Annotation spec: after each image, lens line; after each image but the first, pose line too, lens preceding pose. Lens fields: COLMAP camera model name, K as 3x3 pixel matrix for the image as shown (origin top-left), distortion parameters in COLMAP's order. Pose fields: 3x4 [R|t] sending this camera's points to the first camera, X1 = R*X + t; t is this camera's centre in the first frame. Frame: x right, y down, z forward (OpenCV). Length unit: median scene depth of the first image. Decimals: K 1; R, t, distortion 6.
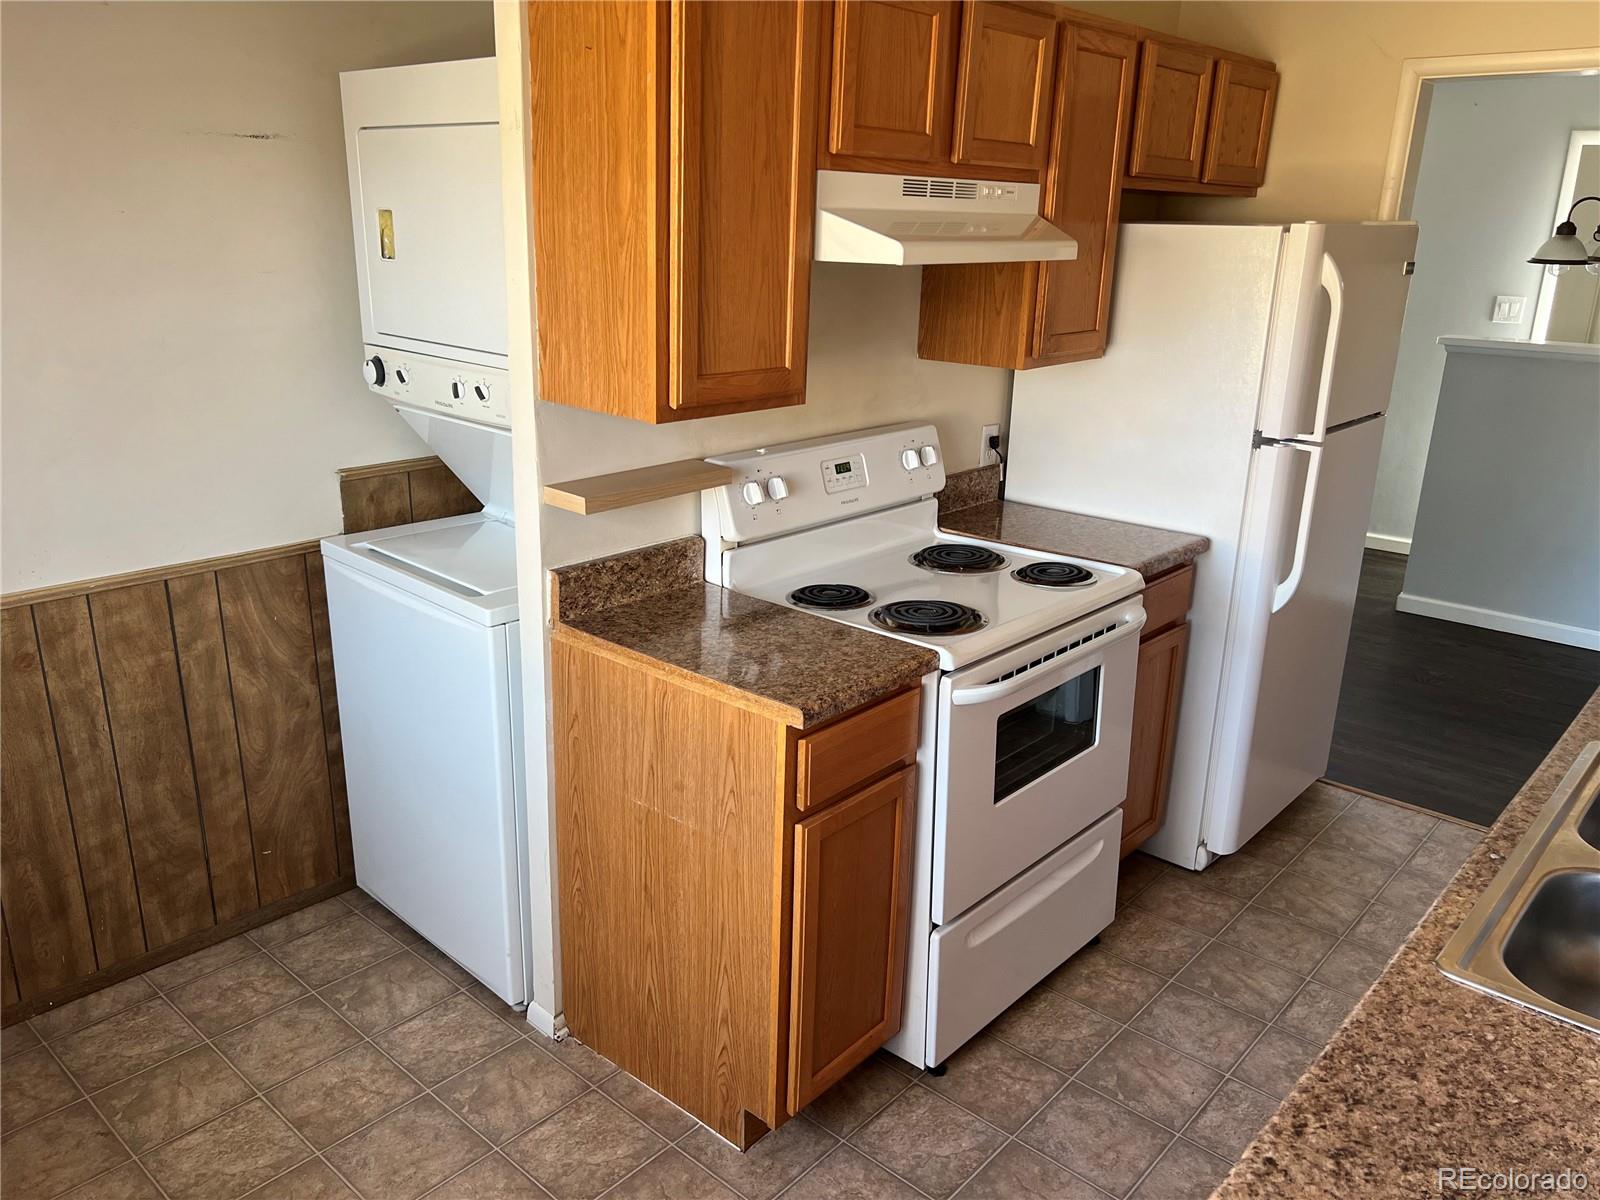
lens RADIAL K [[1199.8, 0, 797.5], [0, 1199.8, 598.8], [0, 0, 1]] dist [0.049027, -0.004010]
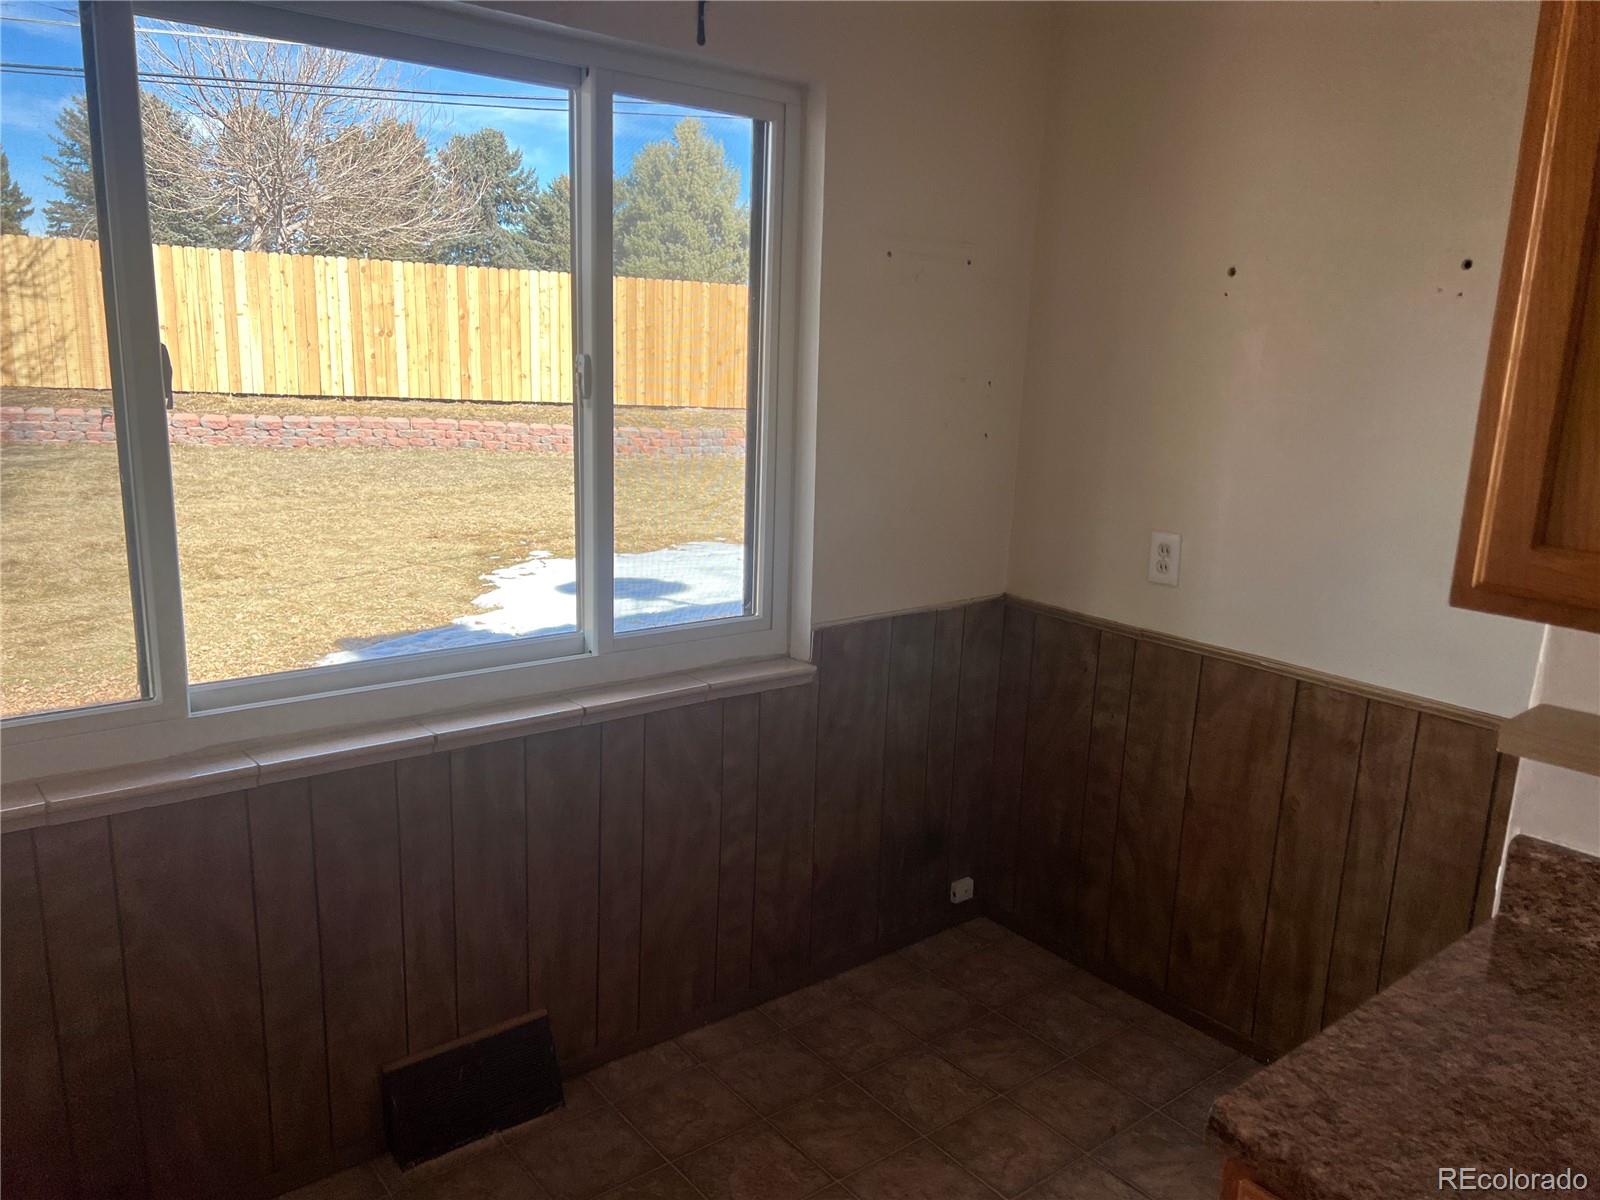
lens RADIAL K [[1199.8, 0, 797.1], [0, 1199.8, 602.3], [0, 0, 1]] dist [0.049027, -0.004010]
pose [[-0.168931, 0.184721, -0.968163, 0.406783], [-0.329862, 0.915042, 0.232142, -0.141818], [0.928791, 0.358576, -0.093647, 0.599214]]
